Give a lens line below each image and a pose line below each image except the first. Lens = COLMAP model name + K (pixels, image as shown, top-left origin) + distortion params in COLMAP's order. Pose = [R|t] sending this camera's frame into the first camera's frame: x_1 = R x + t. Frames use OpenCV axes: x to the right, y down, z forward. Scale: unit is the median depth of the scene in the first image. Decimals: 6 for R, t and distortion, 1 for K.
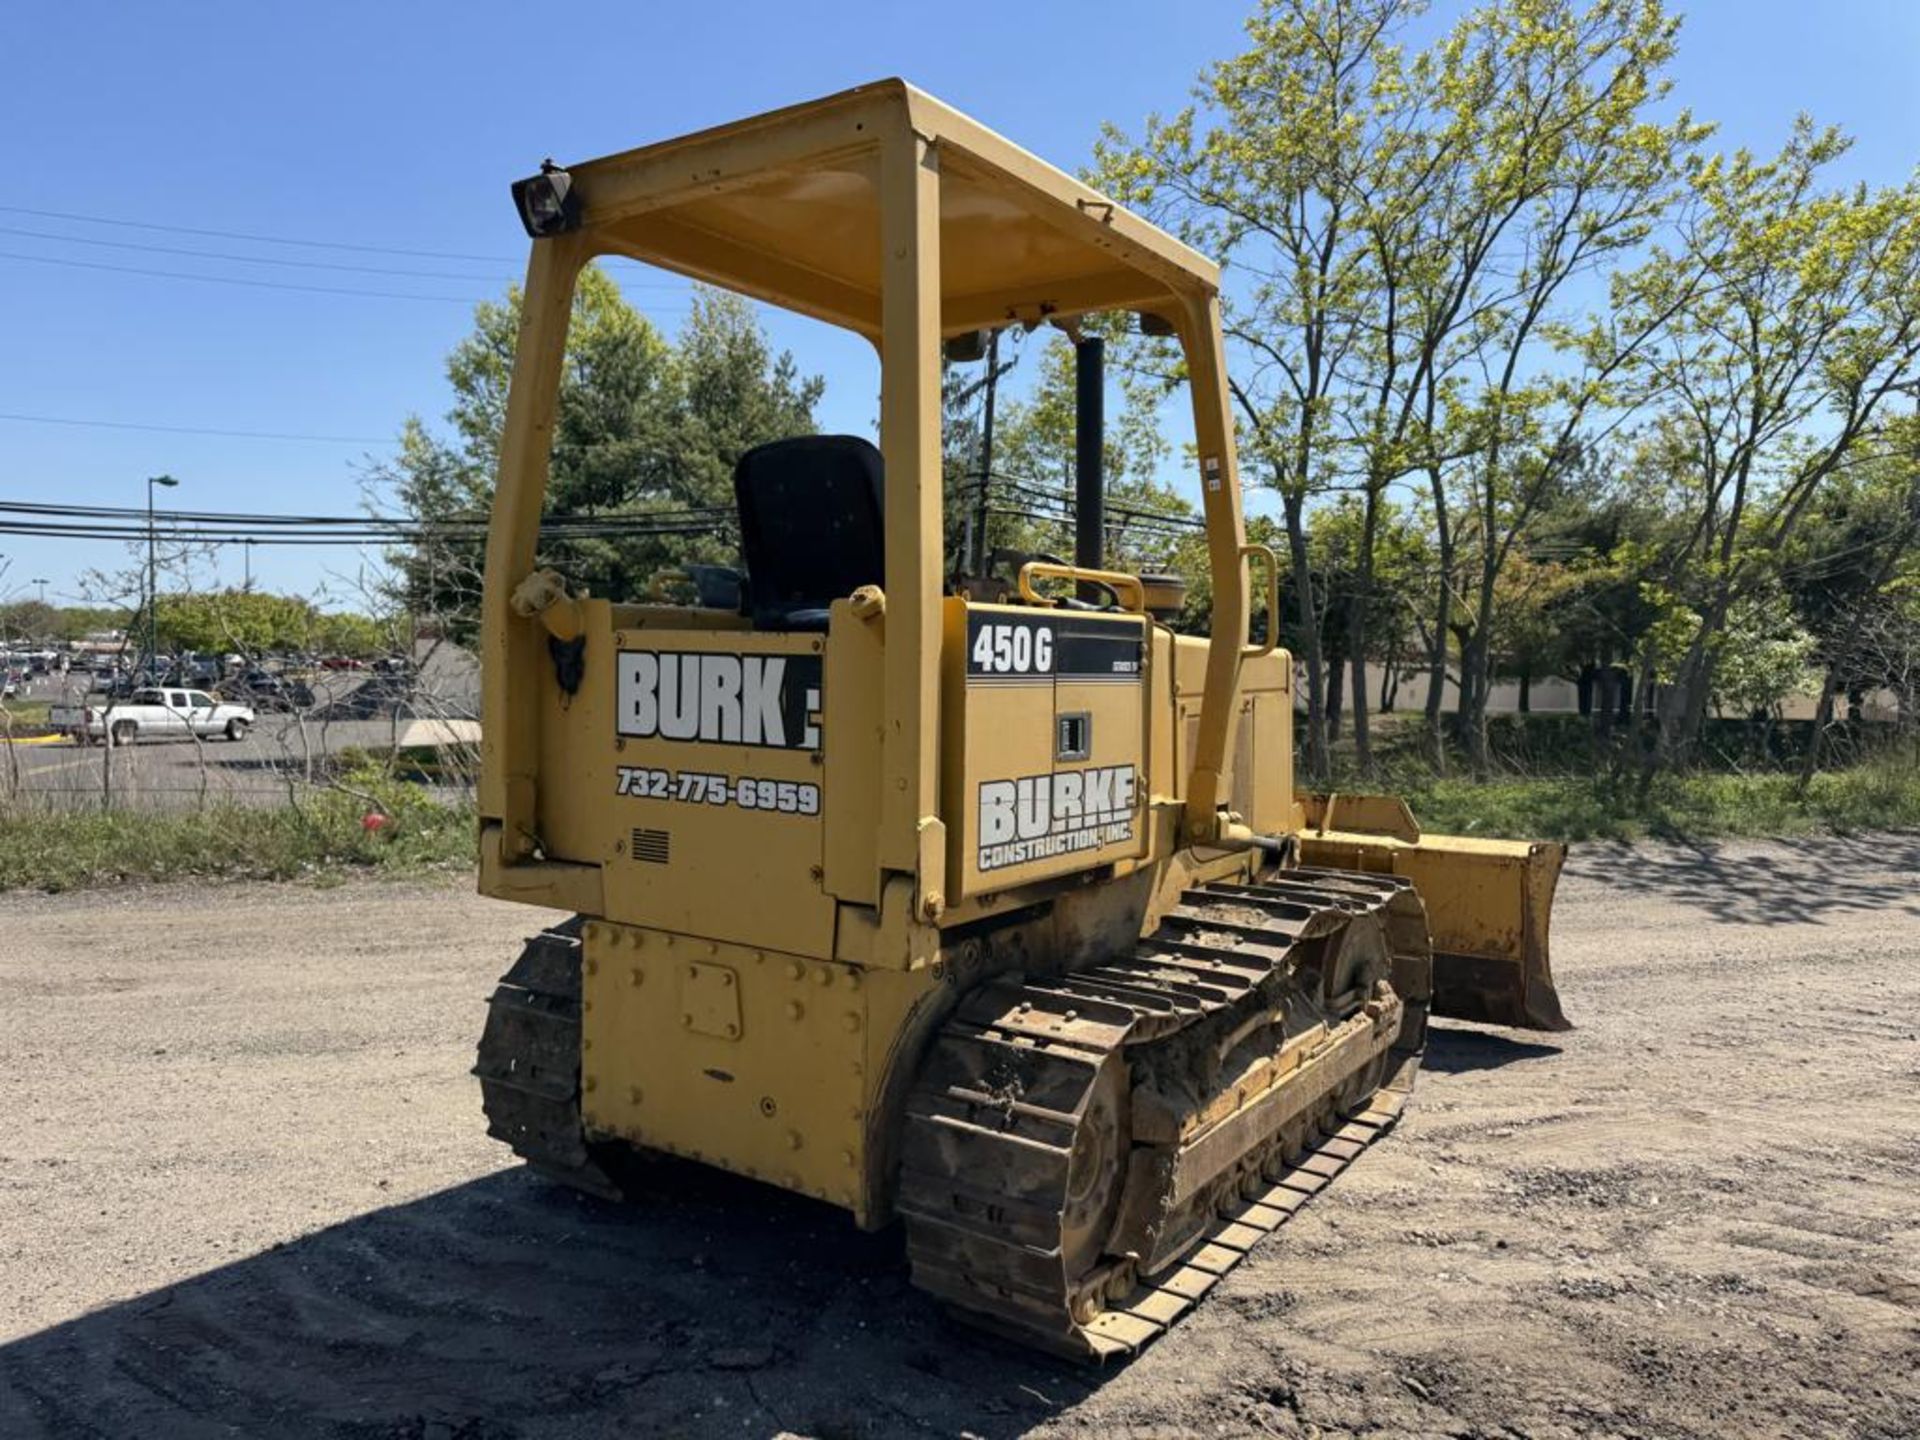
lens RADIAL K [[1384.2, 0, 965.4], [0, 1384.2, 683.7], [0, 0, 1]] dist [0.038171, -0.036613]
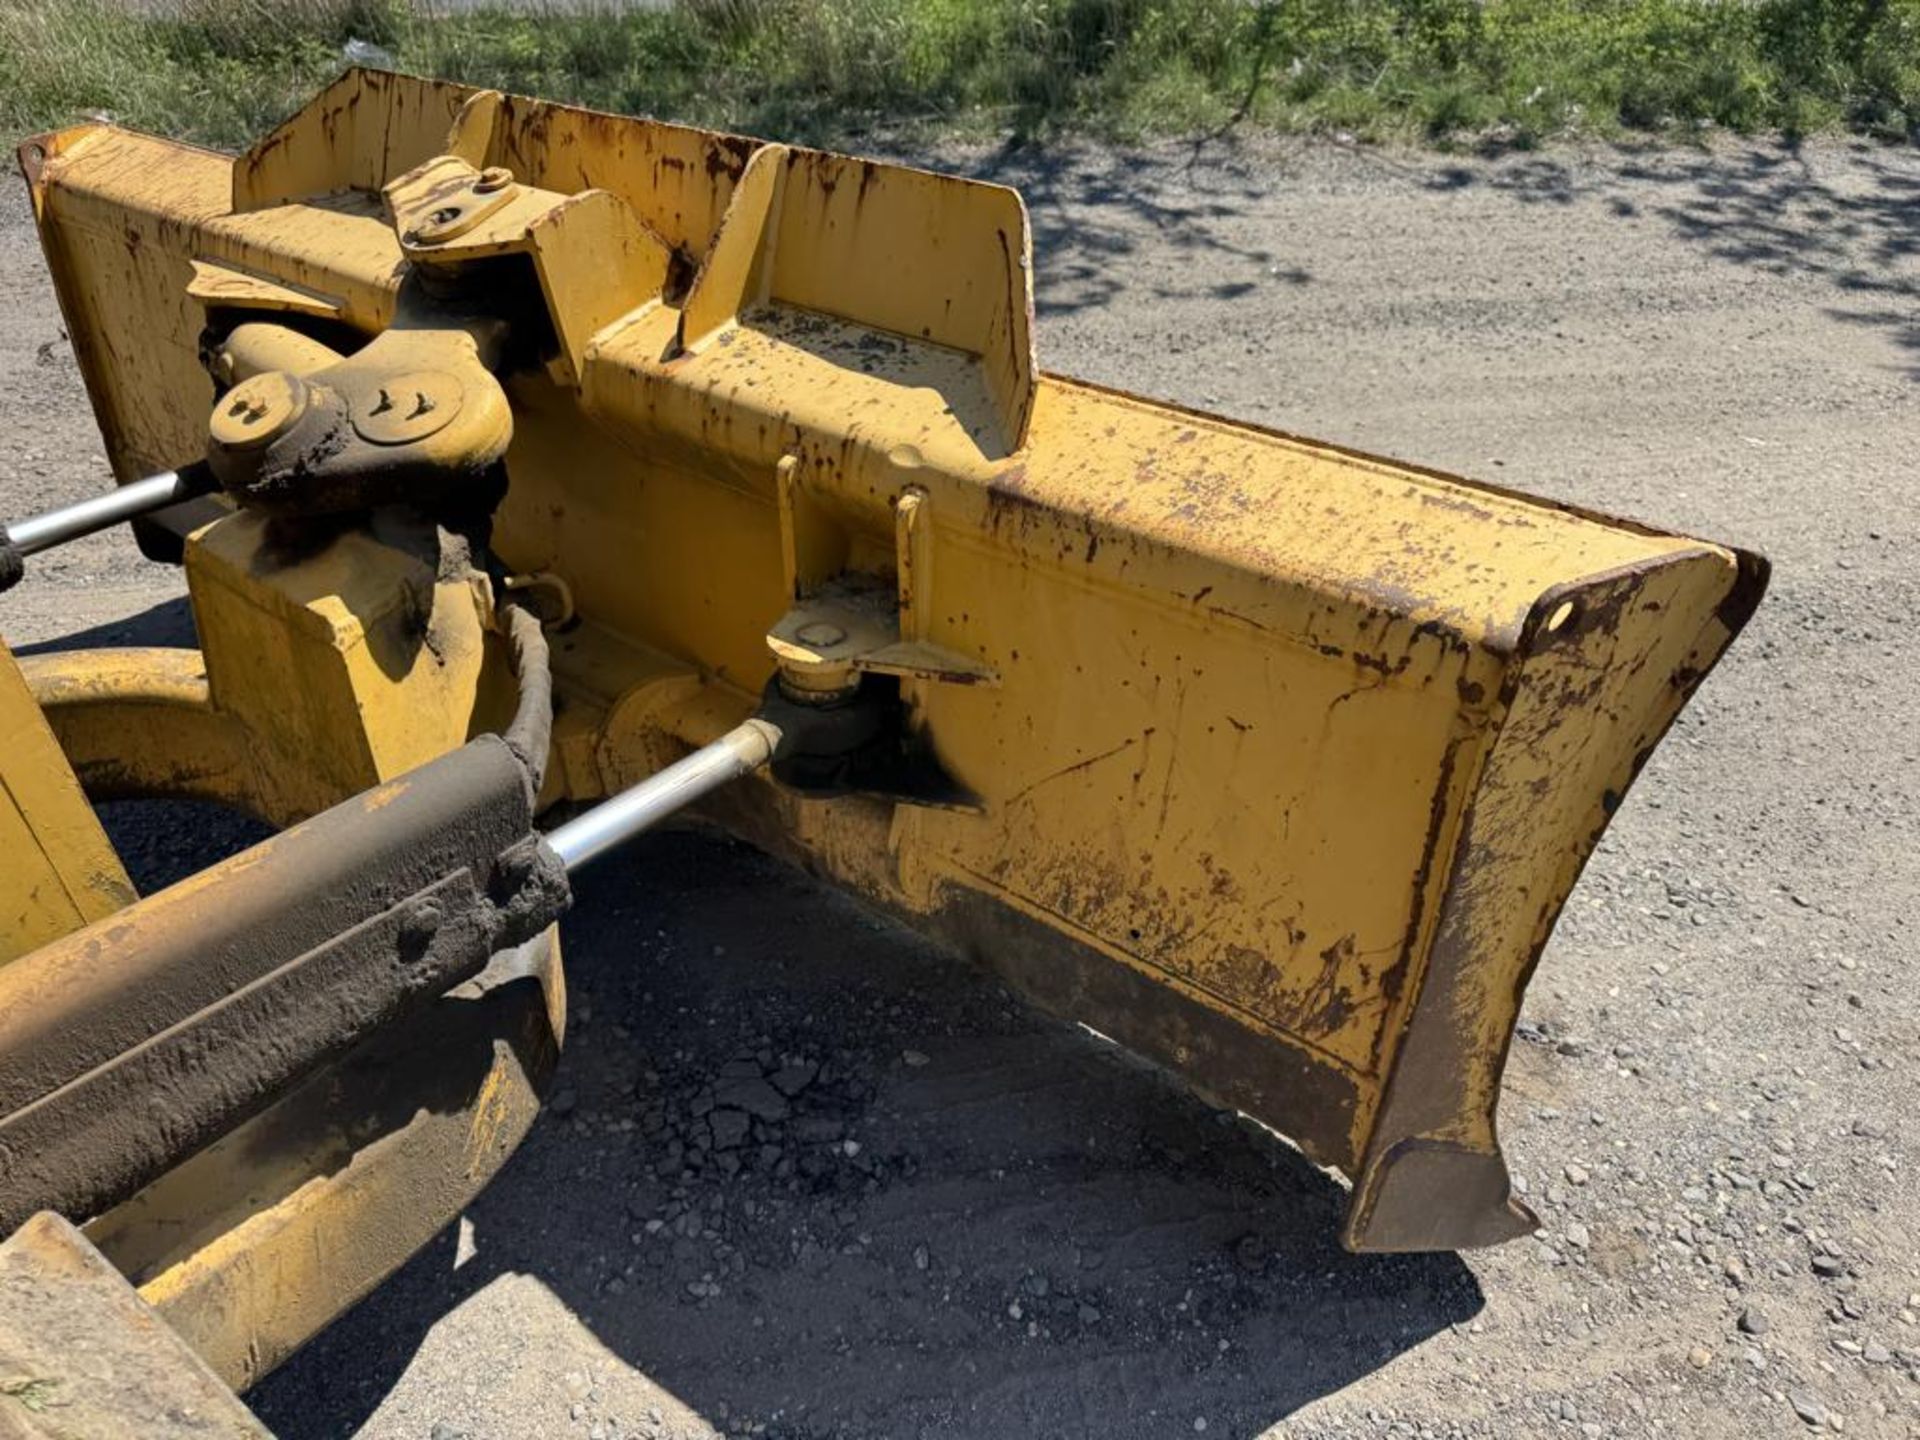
lens RADIAL K [[1365.4, 0, 960.1], [0, 1365.4, 725.9], [0, 0, 1]] dist [0.109826, -0.201453]
pose [[0.999009, 0.026040, -0.036086, 0.575796], [-0.002128, 0.837939, 0.545759, 0.067596], [0.044449, -0.545142, 0.837165, 1.430696]]
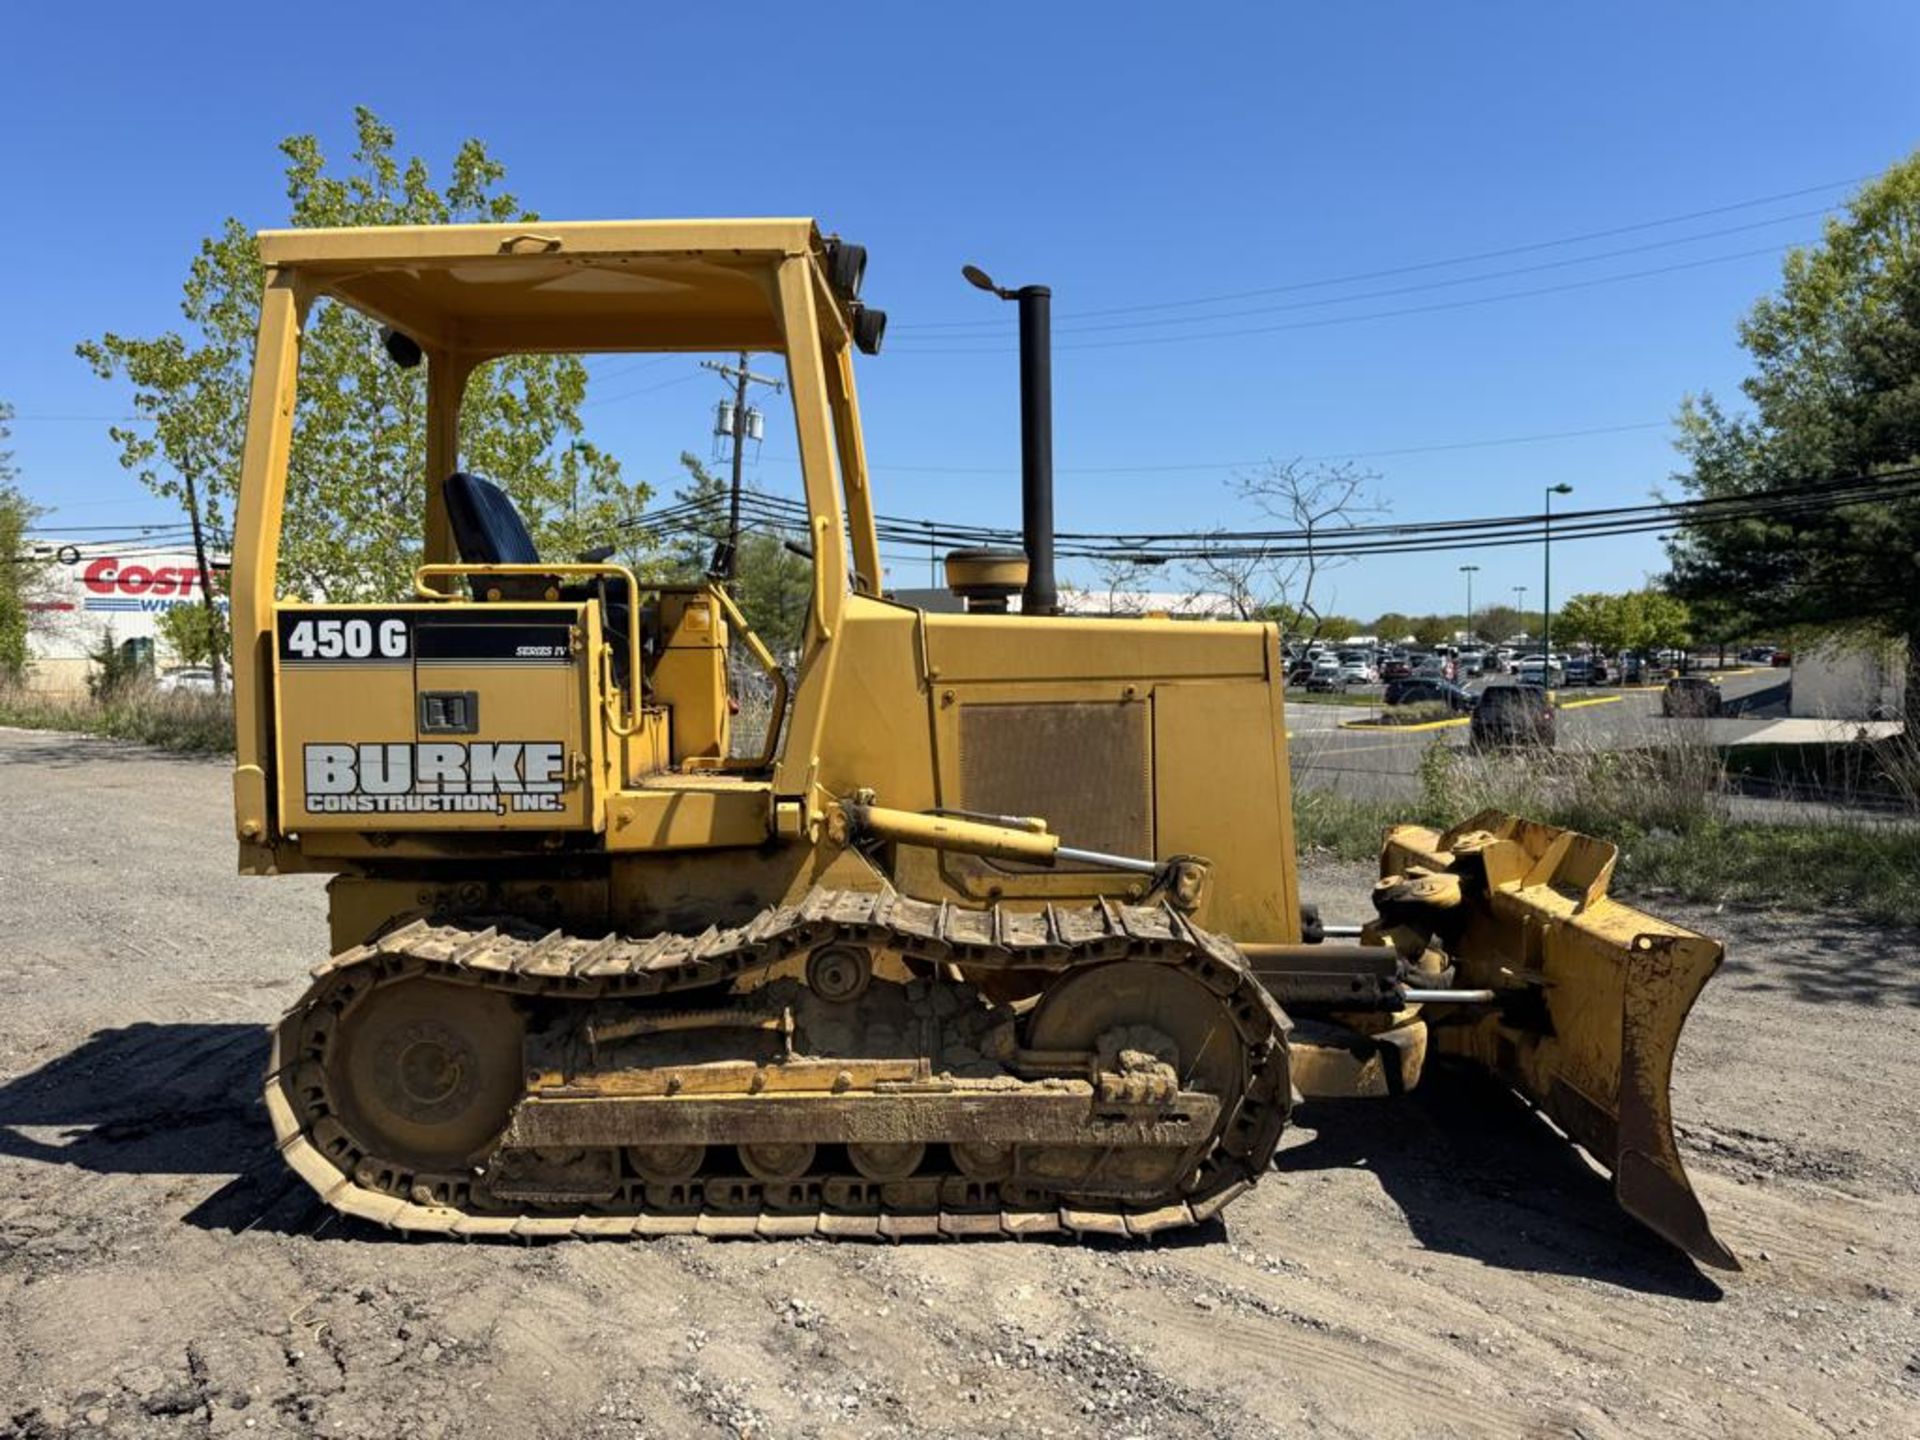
lens RADIAL K [[1365.4, 0, 960.1], [0, 1365.4, 725.9], [0, 0, 1]] dist [0.109826, -0.201453]
pose [[0.523501, 0.019092, -0.851811, 1.267837], [0.000197, 0.999746, 0.022529, 0.023007], [0.852025, -0.011961, 0.523364, 0.748894]]
